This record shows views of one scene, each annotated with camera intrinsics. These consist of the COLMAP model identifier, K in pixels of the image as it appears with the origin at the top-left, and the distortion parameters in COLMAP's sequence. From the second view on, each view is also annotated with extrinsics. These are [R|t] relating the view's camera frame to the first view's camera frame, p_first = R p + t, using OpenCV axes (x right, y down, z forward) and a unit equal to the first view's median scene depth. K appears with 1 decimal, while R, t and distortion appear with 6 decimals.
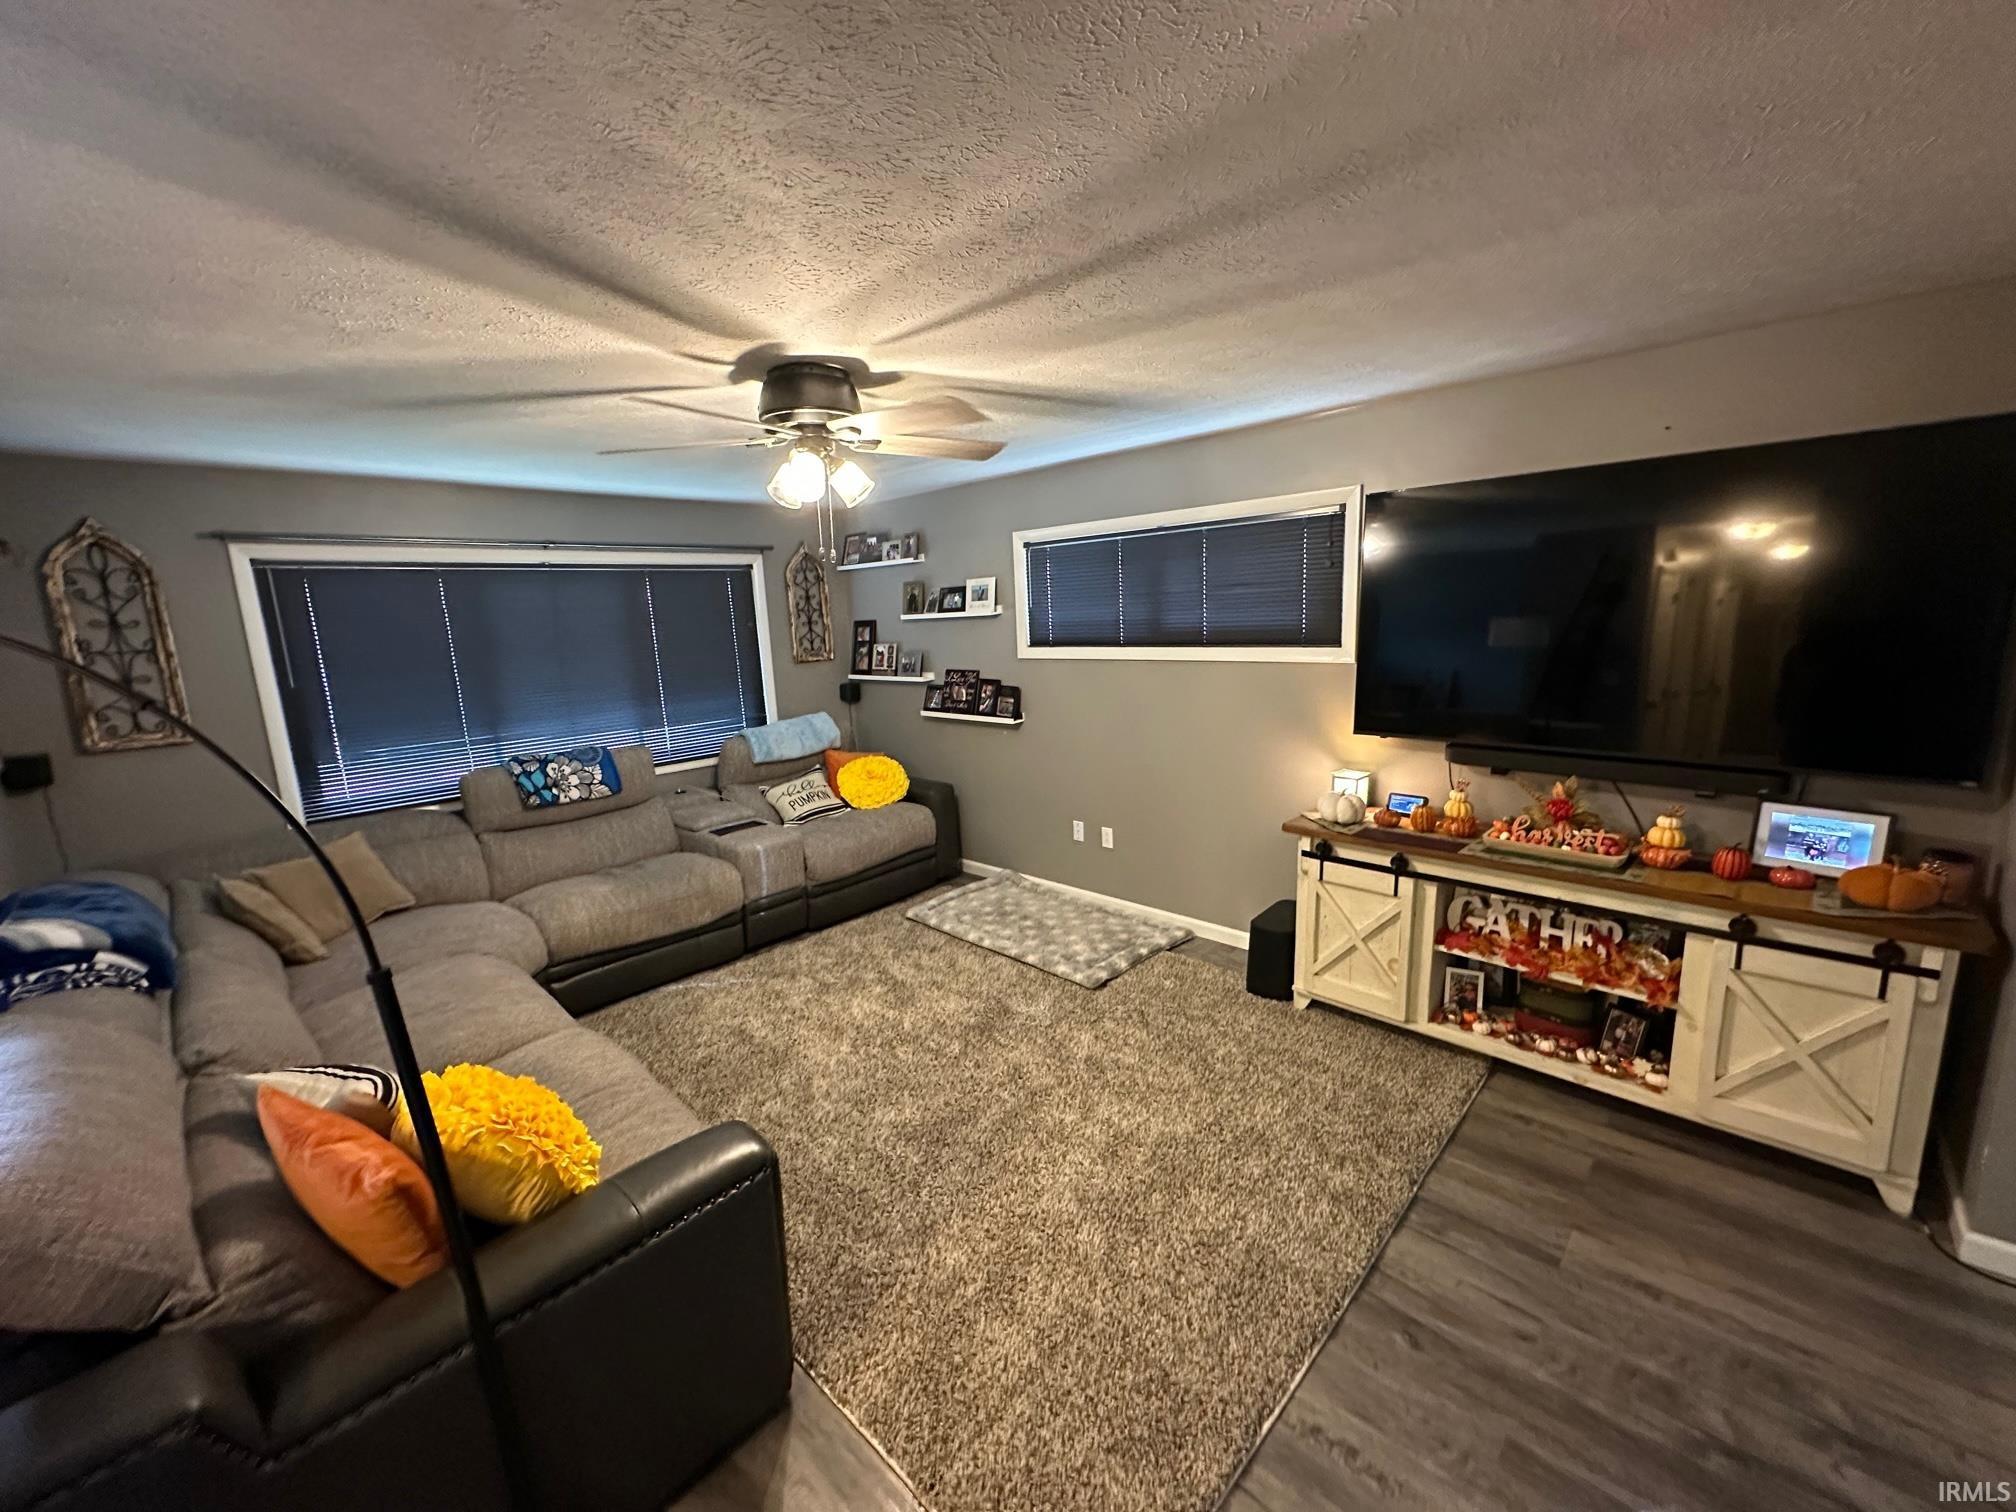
lens RADIAL K [[771.5, 0, 1012.4], [0, 771.5, 762.2], [0, 0, 1]] dist [-0.020978, 0.000070]
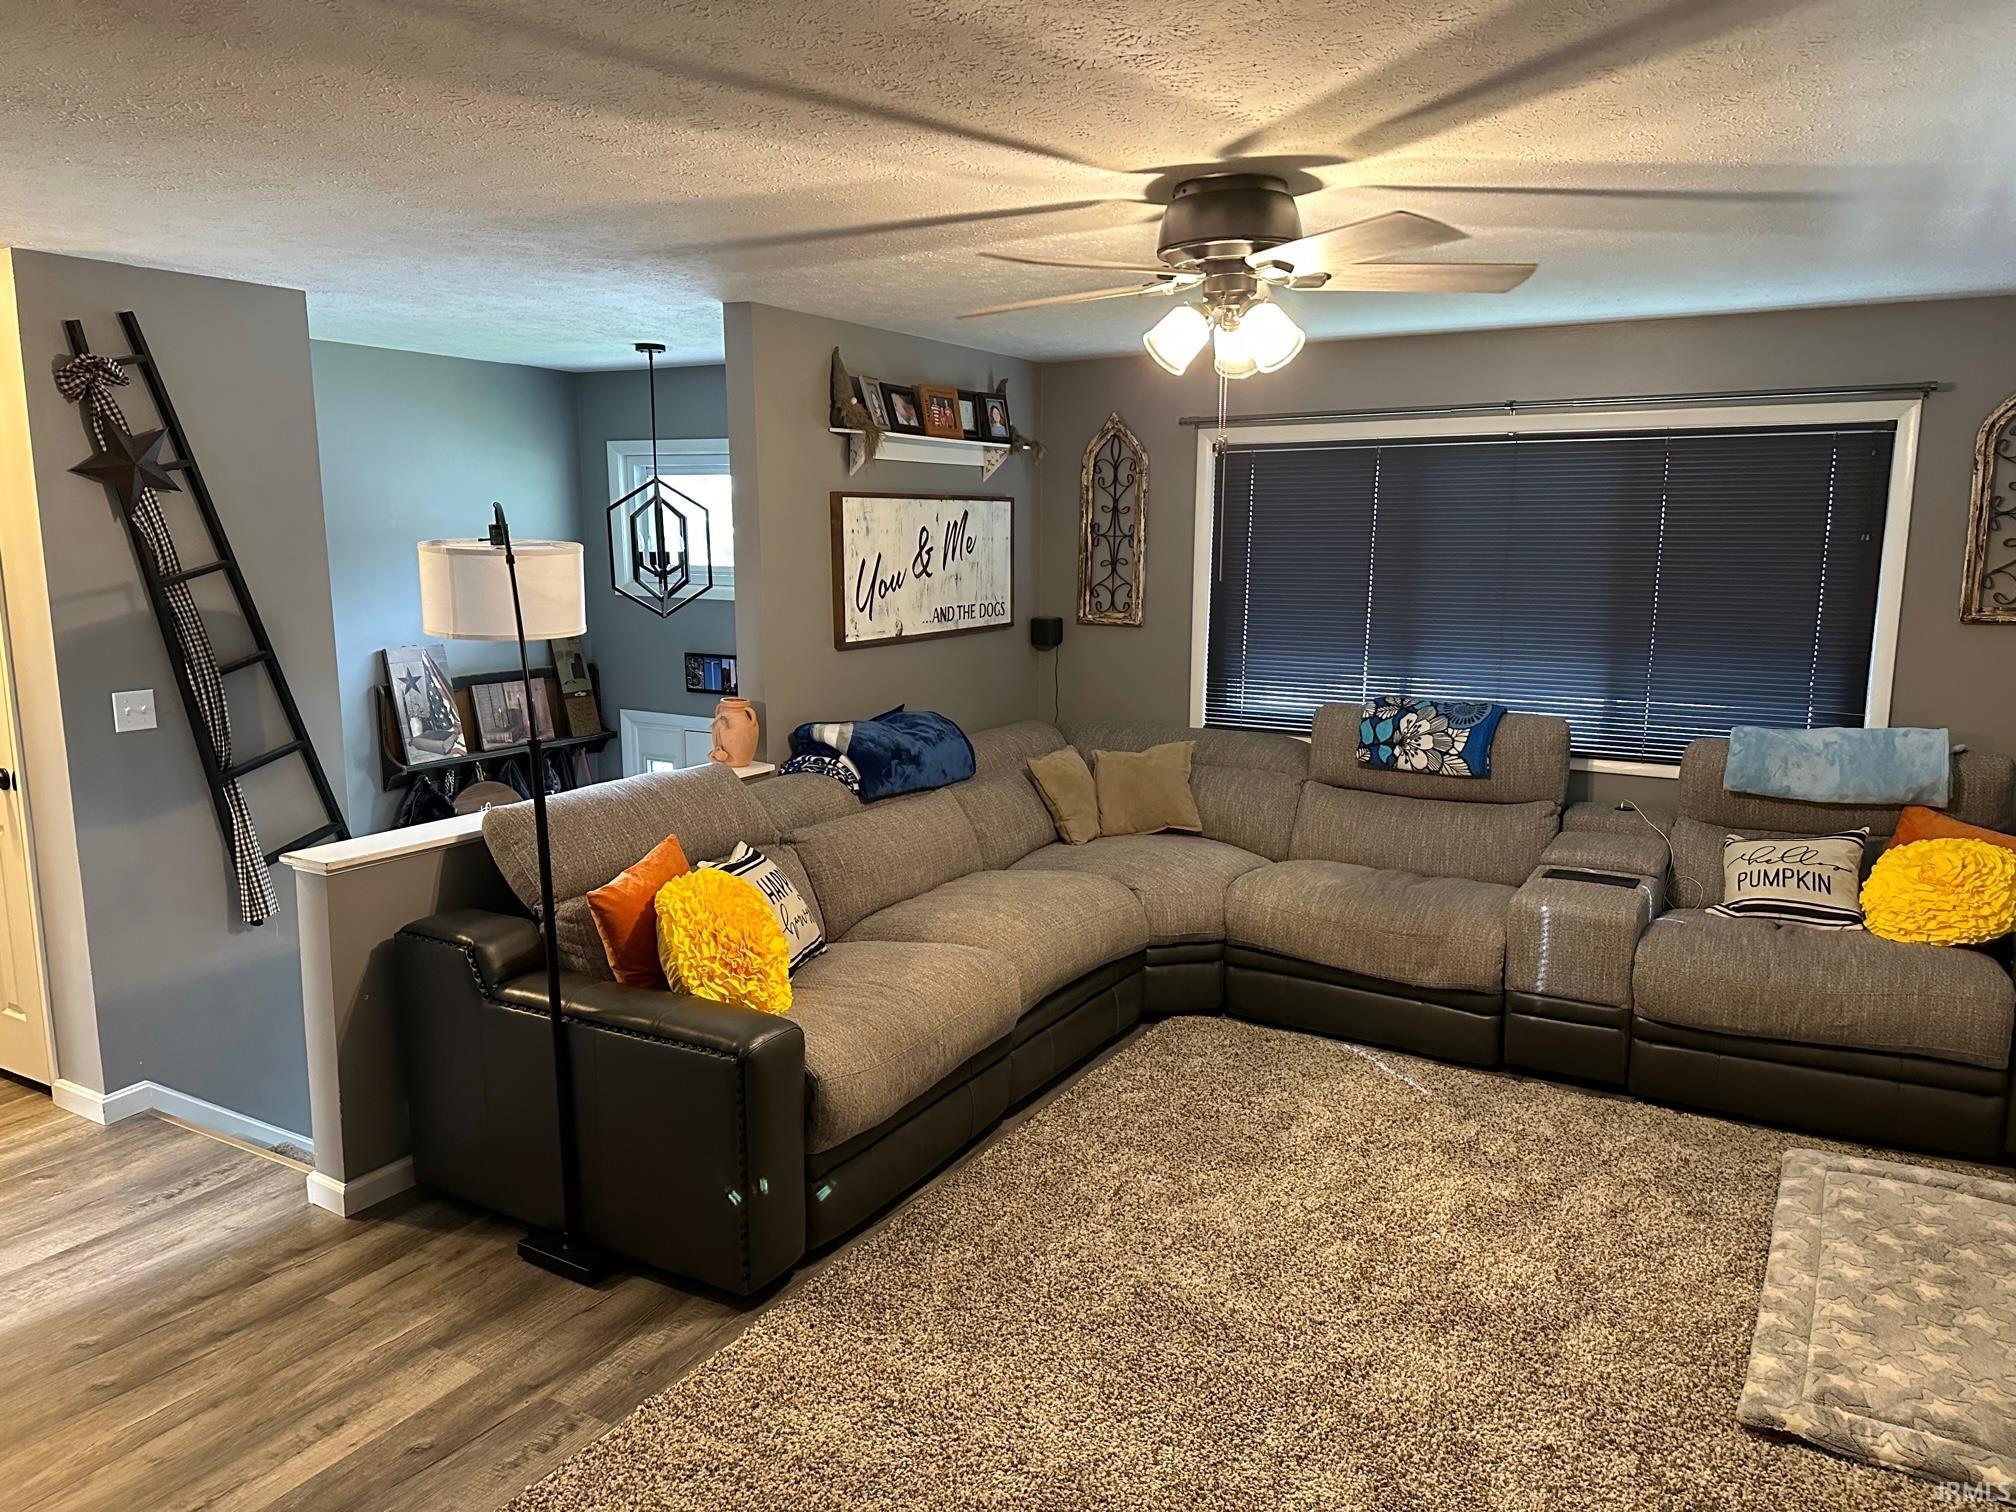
lens RADIAL K [[1396.1, 0, 1030.0], [0, 1396.1, 746.5], [0, 0, 1]] dist [0.089105, -0.156909]
pose [[0.217660, 0.189868, -0.957379, 0.619932], [-0.193655, 0.969796, 0.148303, -0.098602], [0.956620, 0.153122, 0.247855, 0.329861]]
